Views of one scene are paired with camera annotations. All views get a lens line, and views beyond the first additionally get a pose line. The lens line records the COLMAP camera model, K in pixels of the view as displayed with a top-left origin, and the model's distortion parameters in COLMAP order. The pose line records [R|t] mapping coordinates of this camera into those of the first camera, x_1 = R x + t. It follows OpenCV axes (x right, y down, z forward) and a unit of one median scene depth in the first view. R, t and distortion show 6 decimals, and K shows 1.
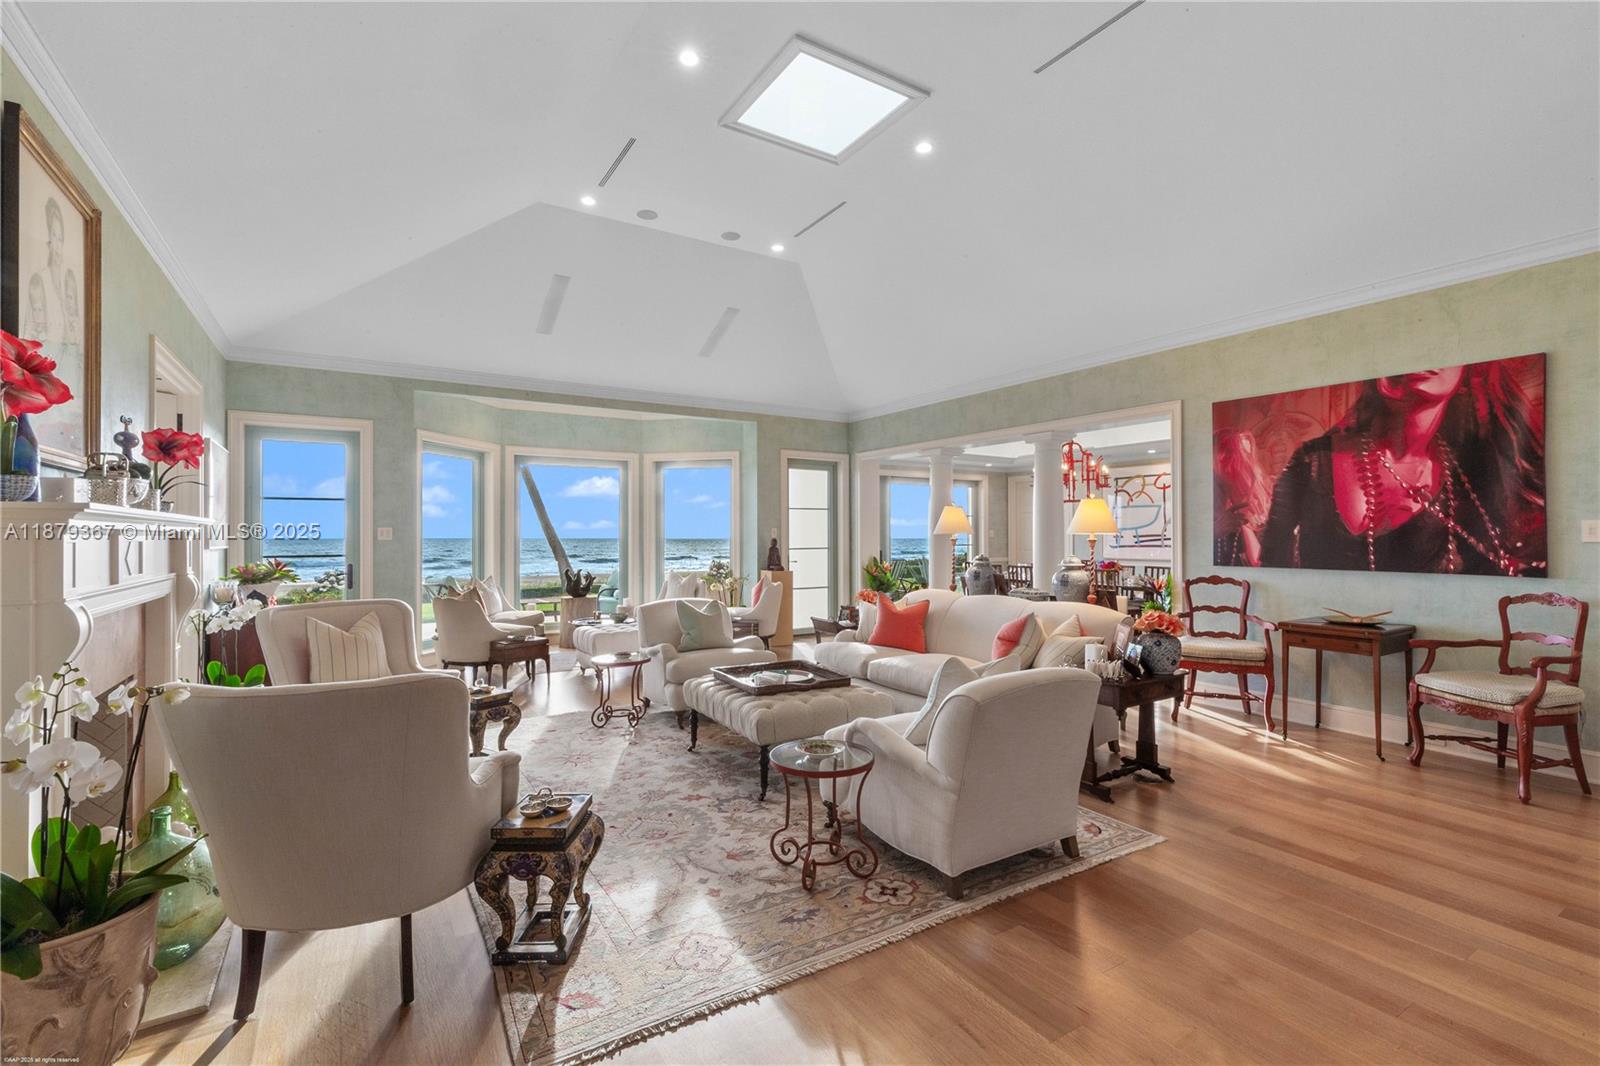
lens RADIAL K [[723.8, 0, 798.8], [0, 723.8, 535.6], [0, 0, 1]] dist [0.004251, -0.001021]
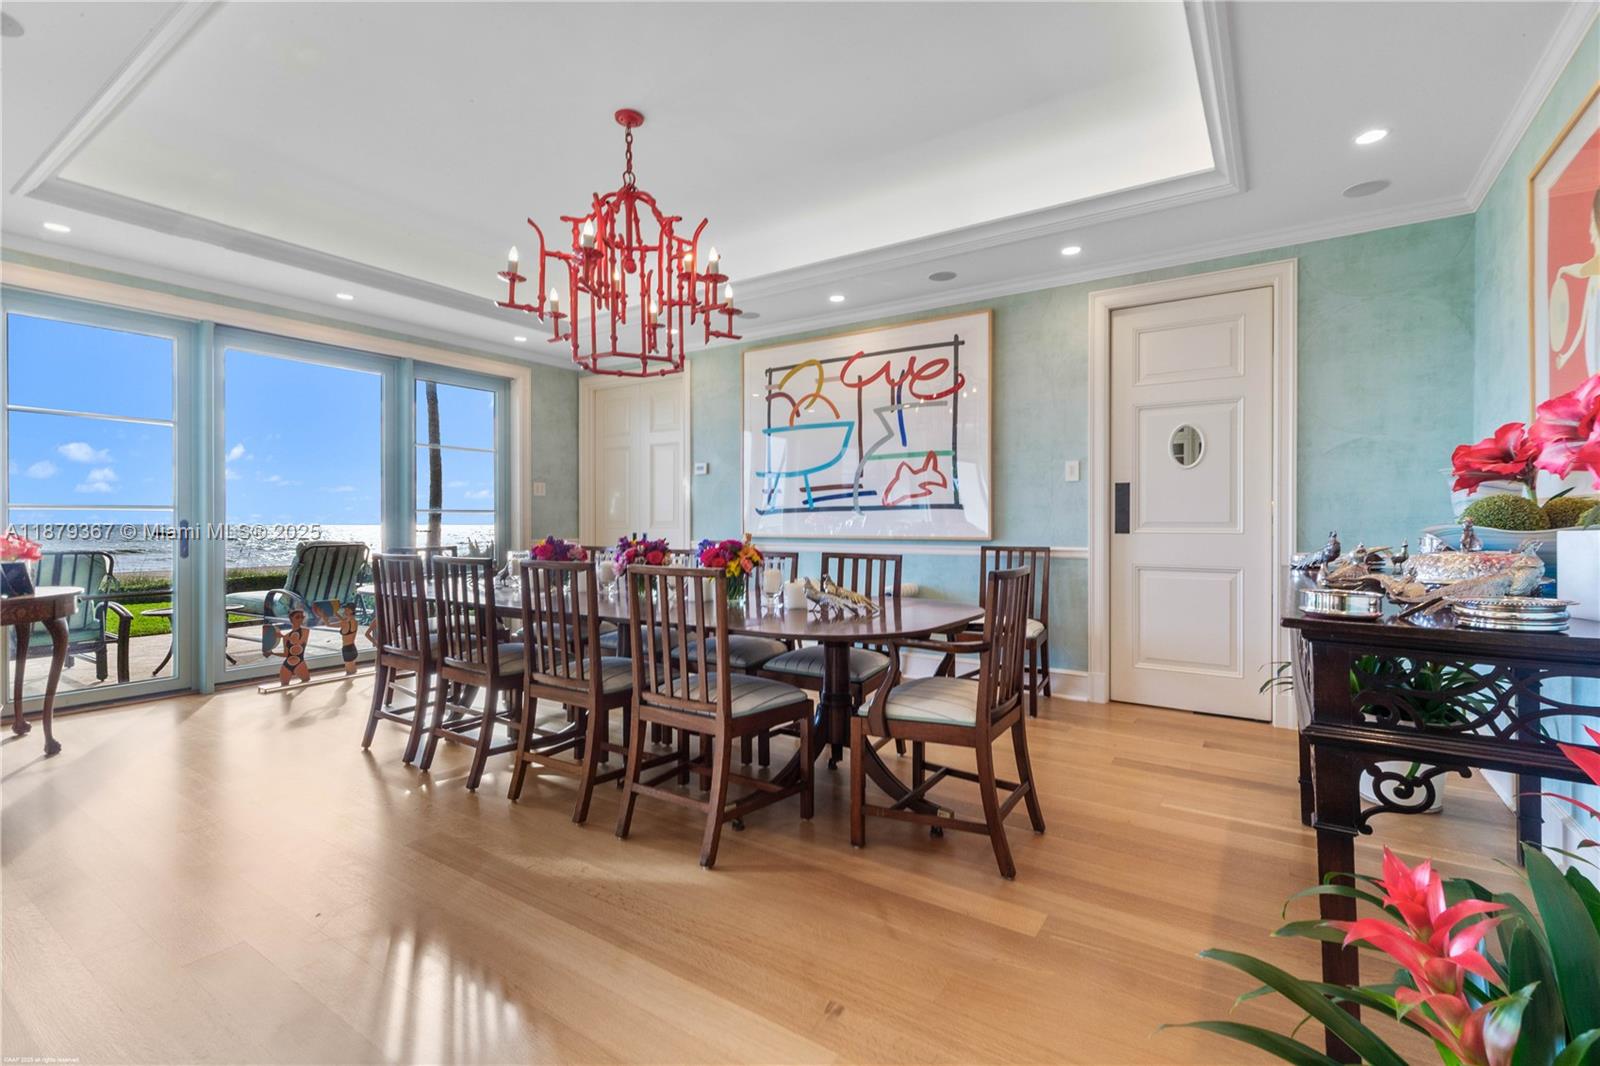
lens RADIAL K [[723.8, 0, 801.8], [0, 723.8, 525.5], [0, 0, 1]] dist [0.004251, -0.001021]
pose [[0.913663, 0.001026, 0.406471, 0.574918], [-0.003356, 0.999982, 0.005020, 0.047530], [-0.406458, -0.005951, 0.913650, 1.206234]]
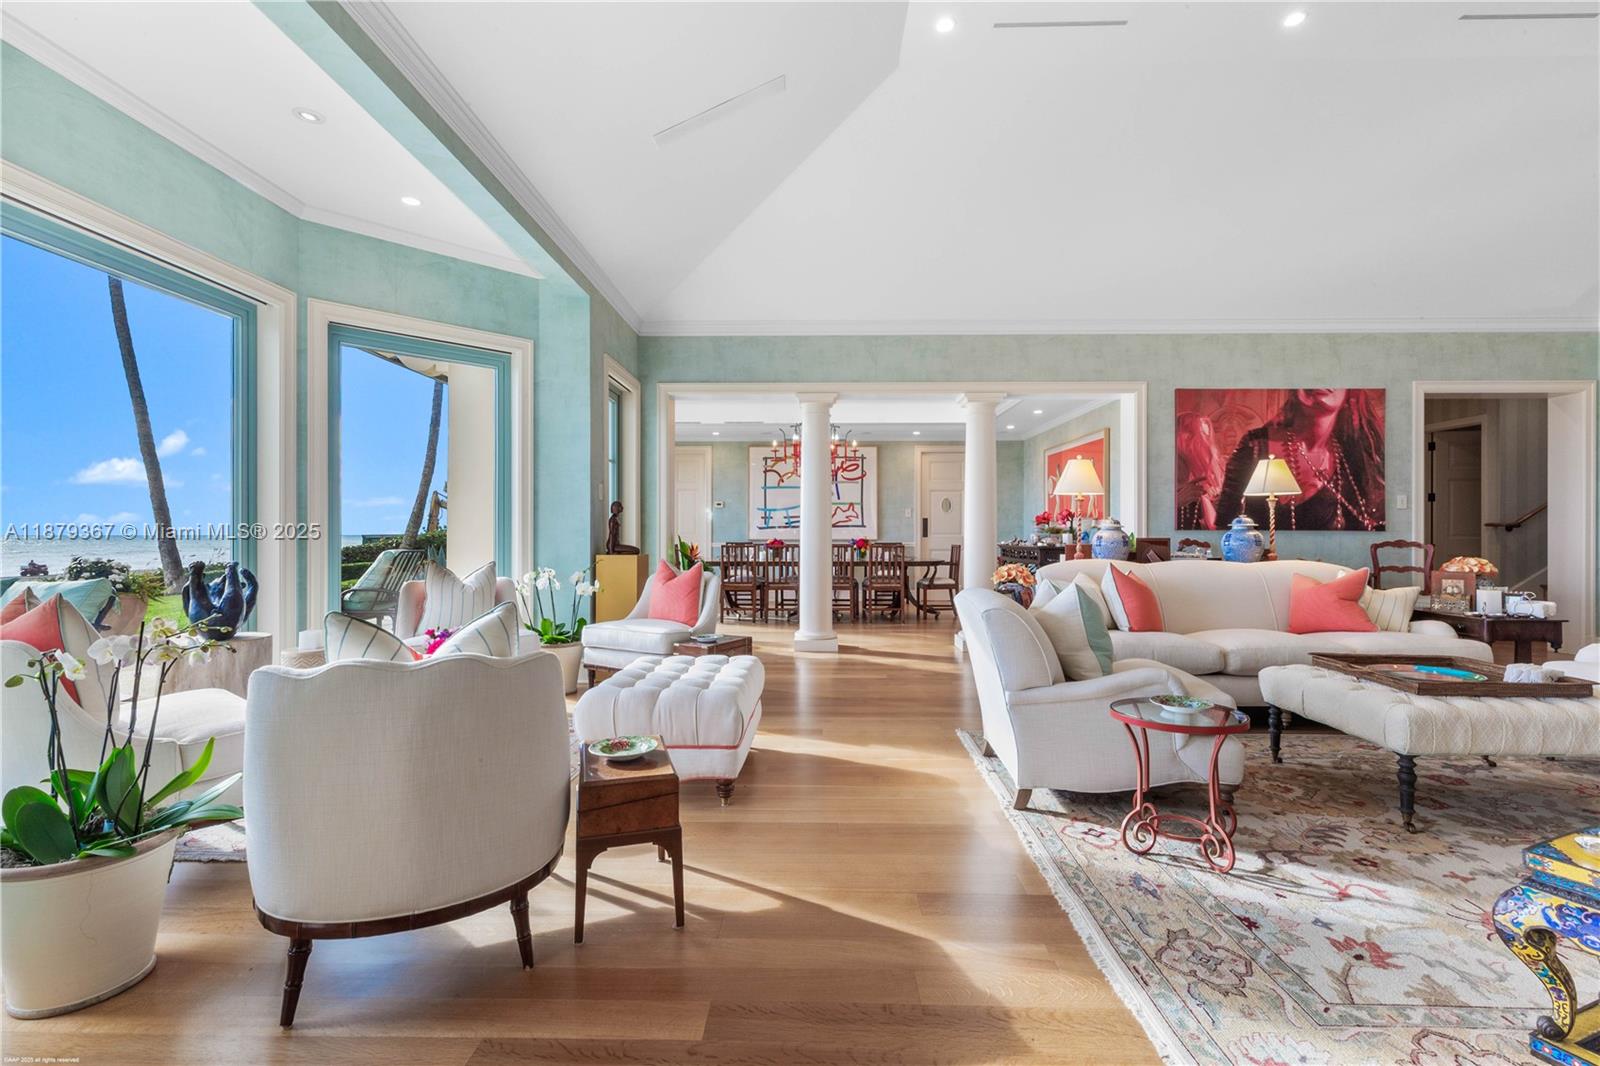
lens RADIAL K [[723.8, 0, 805.0], [0, 723.8, 535.8], [0, 0, 1]] dist [0.004251, -0.001021]
pose [[0.542990, -0.000257, 0.839739, -0.762031], [-0.002311, 0.999996, 0.001800, 0.052688], [-0.839736, -0.002918, 0.542987, 0.931205]]
